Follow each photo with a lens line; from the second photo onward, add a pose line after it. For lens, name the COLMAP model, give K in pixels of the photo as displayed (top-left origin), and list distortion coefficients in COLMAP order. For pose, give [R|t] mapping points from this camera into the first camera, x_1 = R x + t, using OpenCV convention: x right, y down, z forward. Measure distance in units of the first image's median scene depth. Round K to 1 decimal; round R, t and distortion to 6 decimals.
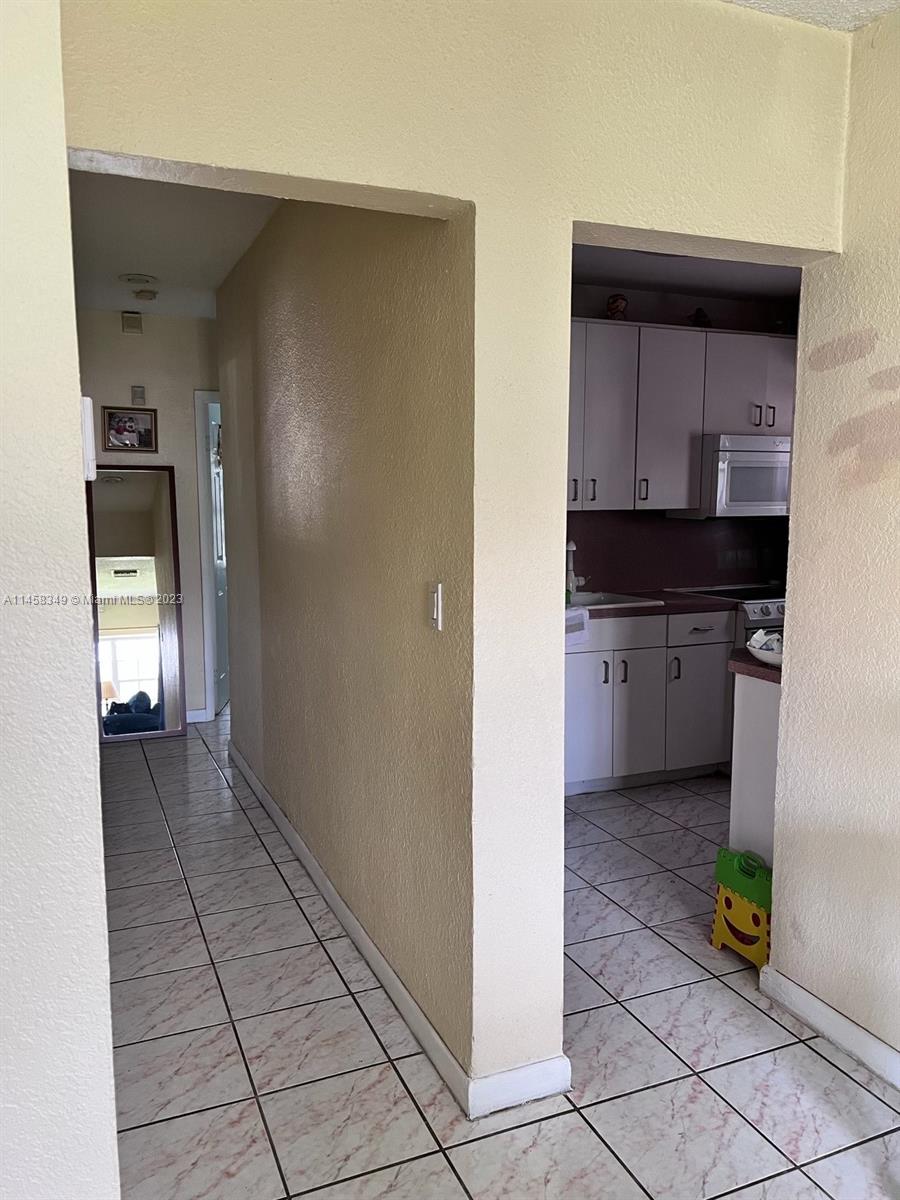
lens RADIAL K [[925.4, 0, 450.0], [0, 925.4, 600.0], [0, 0, 1]] dist [0.193142, -0.001034]
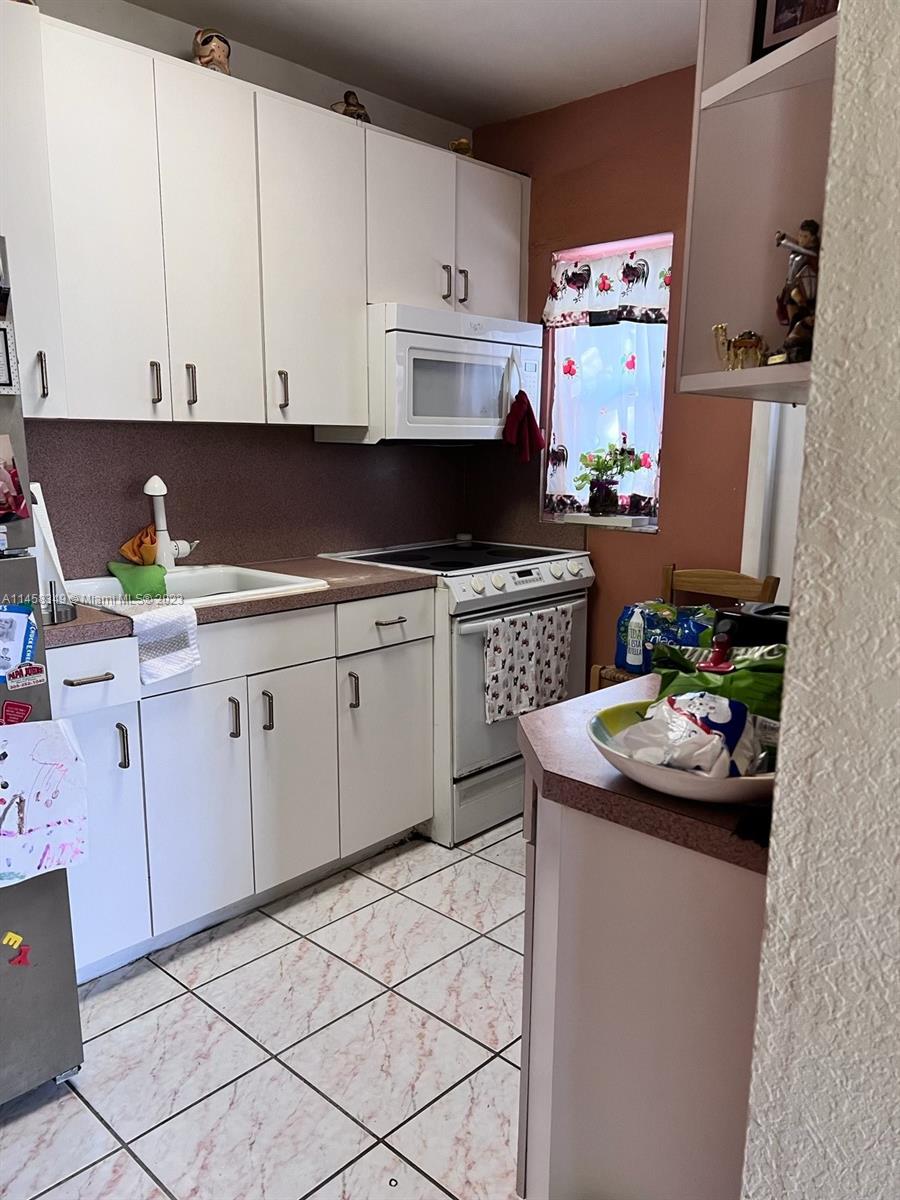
lens RADIAL K [[905.8, 0, 451.7], [0, 905.8, 625.0], [0, 0, 1]] dist [-0.001644, -0.001179]
pose [[0.917727, -0.070648, 0.390878, 0.077555], [0.034574, 0.994529, 0.098576, -0.024287], [-0.395703, -0.076952, 0.915149, 0.451574]]
